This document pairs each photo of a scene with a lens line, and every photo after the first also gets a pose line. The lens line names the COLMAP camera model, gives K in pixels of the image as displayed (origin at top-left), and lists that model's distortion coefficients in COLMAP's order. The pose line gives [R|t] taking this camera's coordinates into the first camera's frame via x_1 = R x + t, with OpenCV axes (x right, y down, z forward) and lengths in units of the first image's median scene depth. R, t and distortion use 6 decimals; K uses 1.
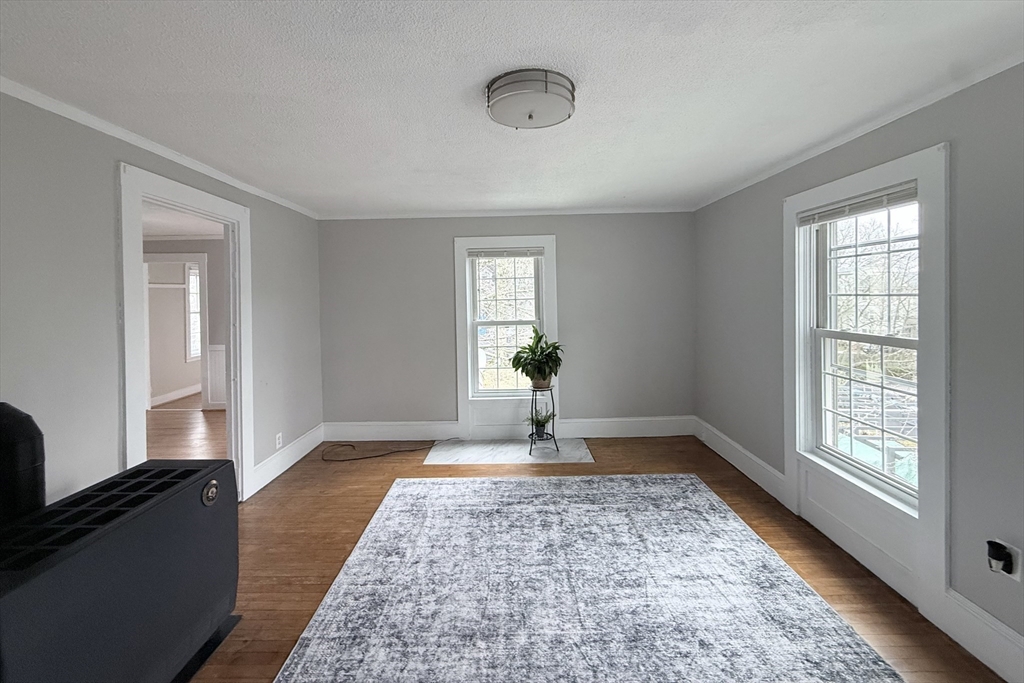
lens RADIAL K [[408.3, 0, 509.3], [0, 408.3, 298.5], [0, 0, 1]] dist [0.000338, -0.000052]
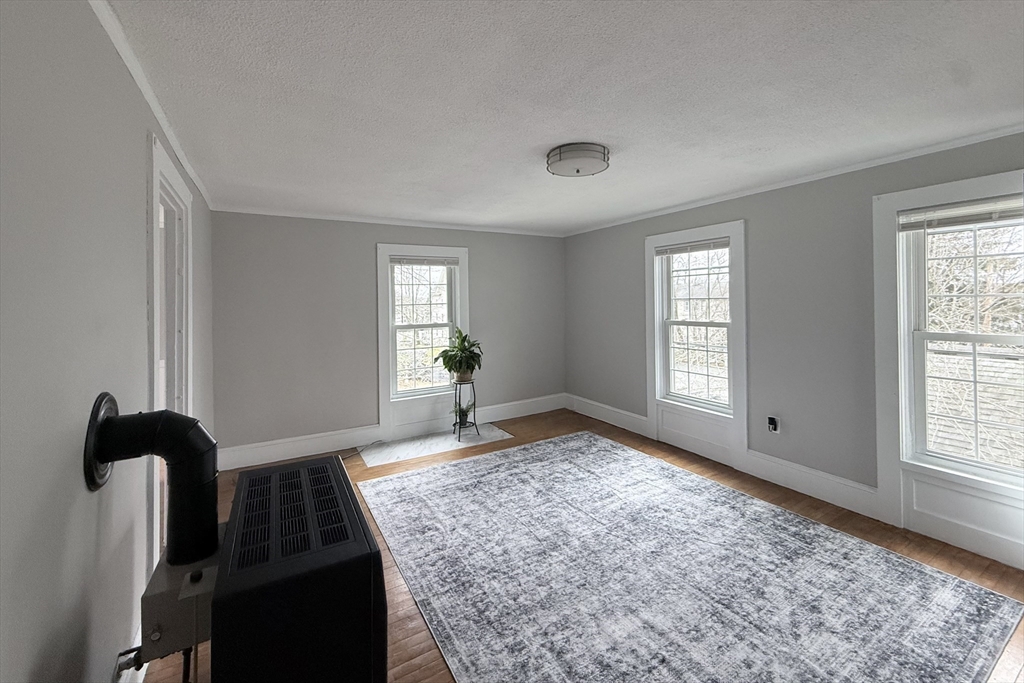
lens RADIAL K [[408.3, 0, 509.3], [0, 408.3, 298.5], [0, 0, 1]] dist [0.000338, -0.000052]
pose [[0.860518, 0.007935, 0.509358, -0.603148], [0.005236, 0.999688, -0.024420, 0.025251], [-0.509392, 0.023681, 0.860208, -0.069702]]
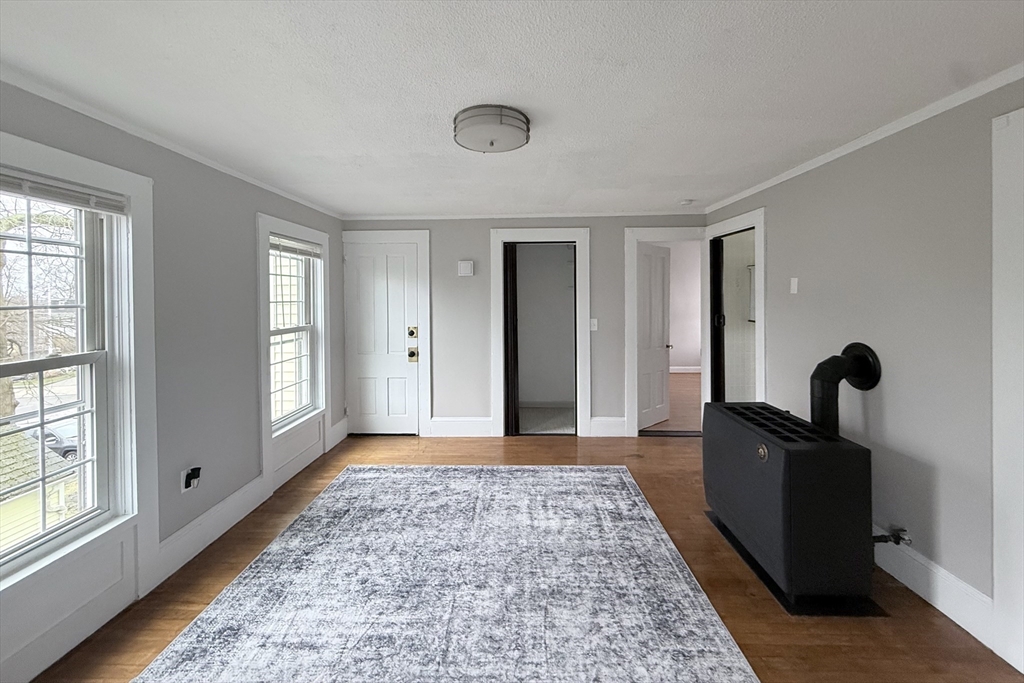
lens RADIAL K [[408.3, 0, 509.3], [0, 408.3, 298.5], [0, 0, 1]] dist [0.000338, -0.000052]
pose [[-0.999413, 0.023604, 0.024828, -0.011645], [0.024063, 0.999542, 0.018330, -0.015687], [-0.024384, 0.018917, -0.999524, 1.480327]]
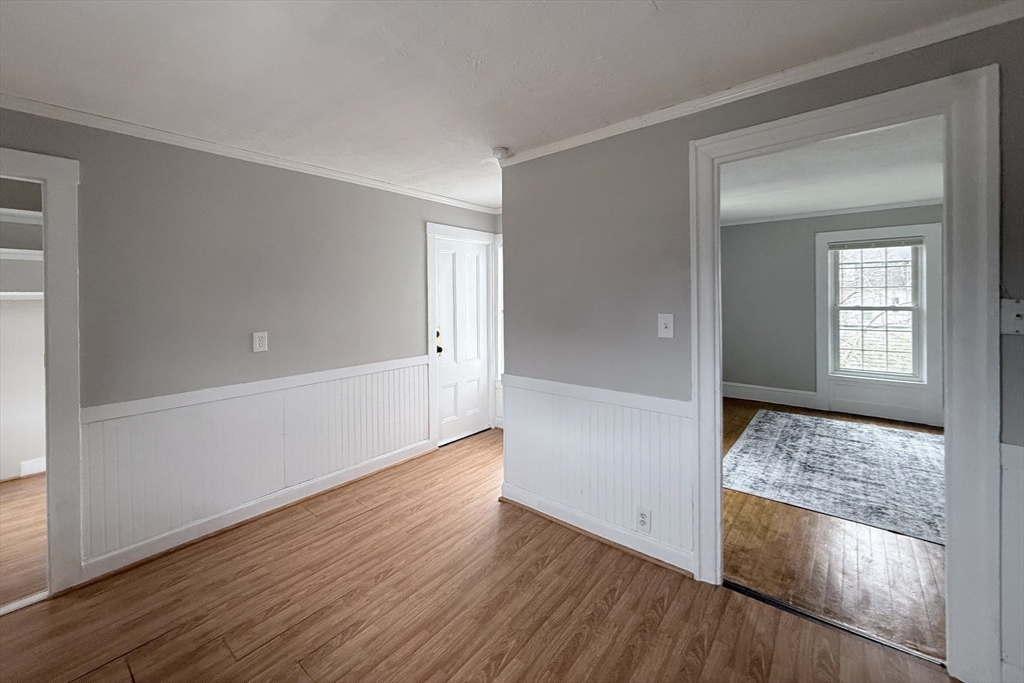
lens RADIAL K [[408.3, 0, 509.3], [0, 408.3, 298.5], [0, 0, 1]] dist [0.000338, -0.000052]
pose [[0.635841, 0.003097, 0.771814, -1.637143], [0.009840, 0.999878, -0.012119, 0.047356], [-0.771758, 0.015300, 0.635733, 0.974992]]
